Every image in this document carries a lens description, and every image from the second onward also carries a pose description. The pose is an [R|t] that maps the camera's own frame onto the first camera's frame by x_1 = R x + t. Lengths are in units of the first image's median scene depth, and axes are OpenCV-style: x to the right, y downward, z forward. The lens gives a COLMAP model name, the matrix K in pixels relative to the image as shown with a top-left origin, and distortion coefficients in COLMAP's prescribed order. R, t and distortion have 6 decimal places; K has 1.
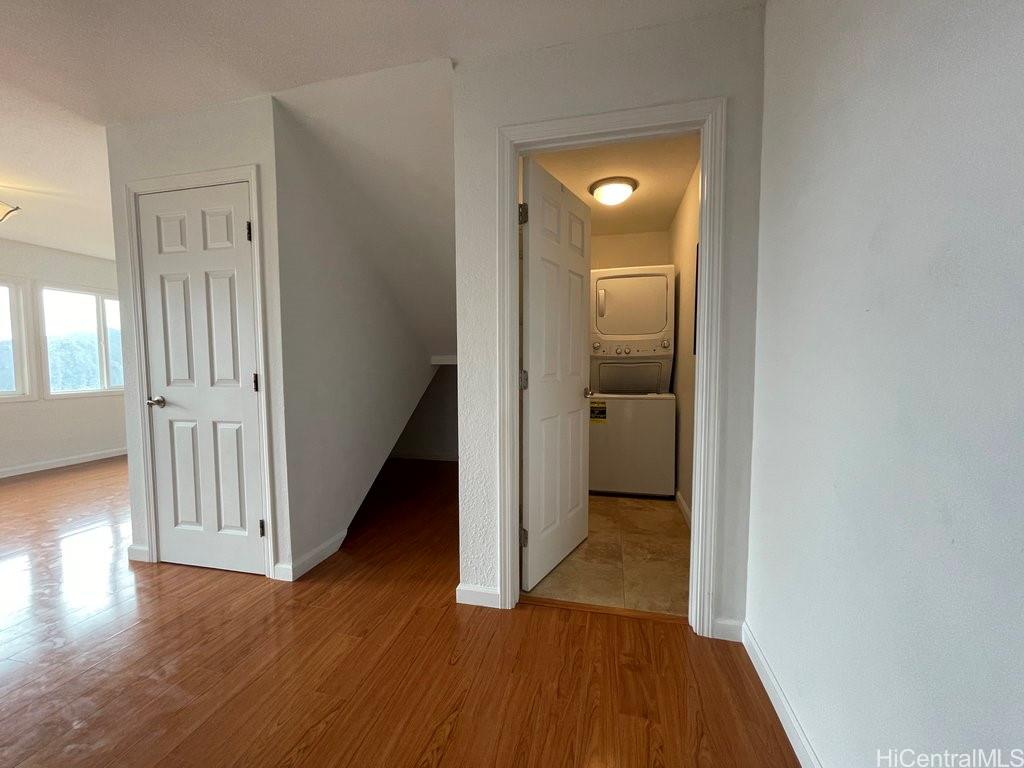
lens RADIAL K [[417.3, 0, 506.6], [0, 417.3, 381.1], [0, 0, 1]] dist [-0.000735, 0.001181]
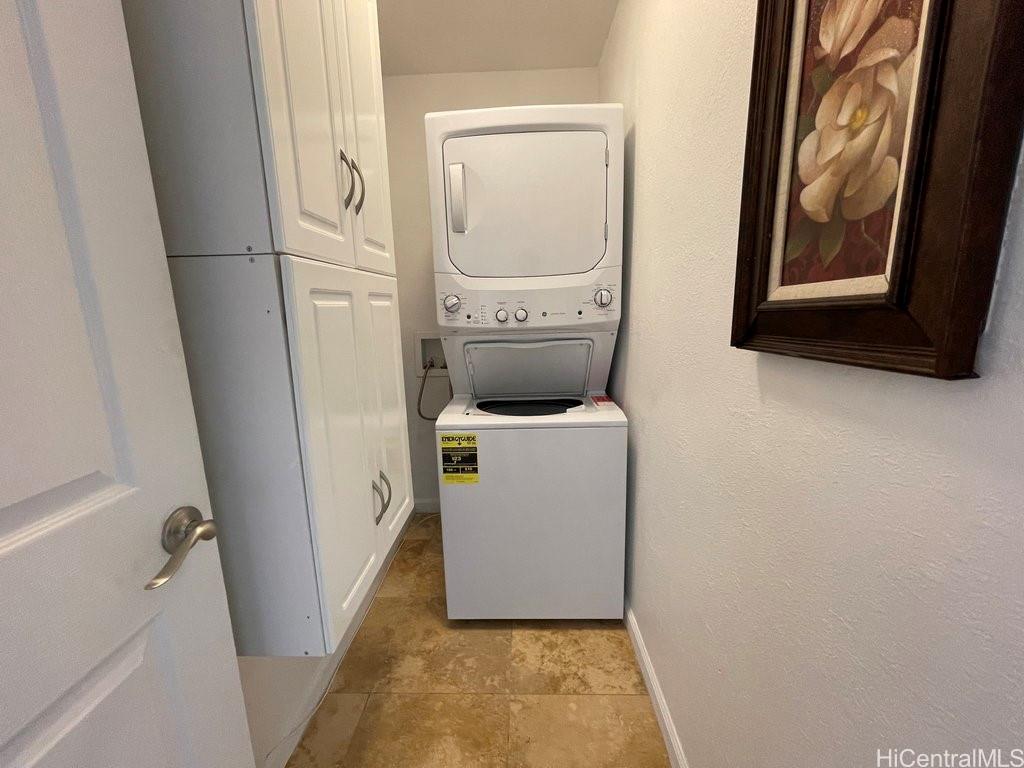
lens RADIAL K [[417.3, 0, 509.9], [0, 417.3, 390.3], [0, 0, 1]] dist [-0.000735, 0.001181]
pose [[0.976843, -0.060388, 0.205259, 0.185509], [0.033052, 0.990418, 0.134087, -0.053550], [-0.211390, -0.124198, 0.969479, 0.574996]]
